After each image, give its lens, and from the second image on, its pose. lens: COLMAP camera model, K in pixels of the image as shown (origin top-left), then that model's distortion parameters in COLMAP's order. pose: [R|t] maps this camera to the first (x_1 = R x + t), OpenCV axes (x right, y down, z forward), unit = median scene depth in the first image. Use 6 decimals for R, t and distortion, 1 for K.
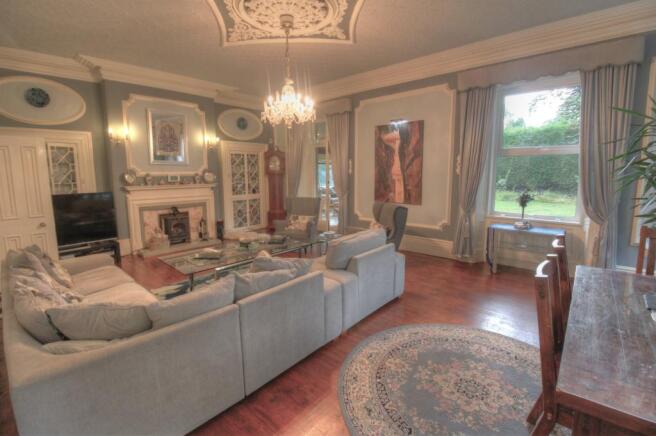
lens RADIAL K [[306.6, 0, 329.4], [0, 306.6, 216.7], [0, 0, 1]] dist [-0.000305, -0.011997]
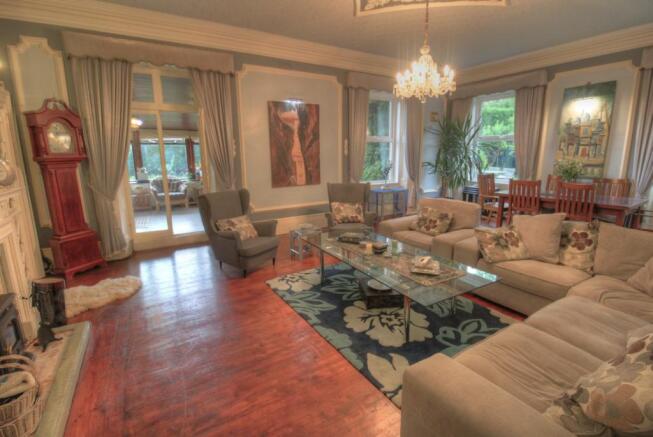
lens RADIAL K [[305.2, 0, 327.9], [0, 305.2, 214.4], [0, 0, 1]] dist [-0.000305, -0.011997]
pose [[0.278843, -0.185959, 0.942160, -0.685889], [0.147288, 0.977747, 0.149391, -0.085317], [-0.948975, 0.097113, 0.300027, 0.619962]]
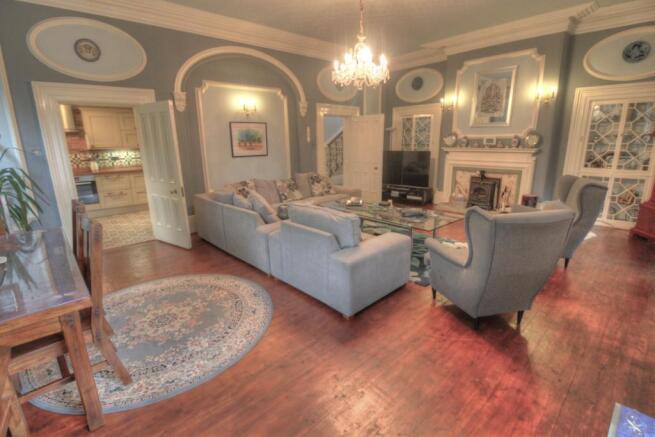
lens RADIAL K [[306.1, 0, 324.7], [0, 306.1, 214.2], [0, 0, 1]] dist [-0.000305, -0.011997]
pose [[-0.107409, 0.244173, -0.963765, 0.679826], [-0.126972, 0.958066, 0.256880, -0.111536], [0.986074, 0.149963, -0.071902, 0.767868]]
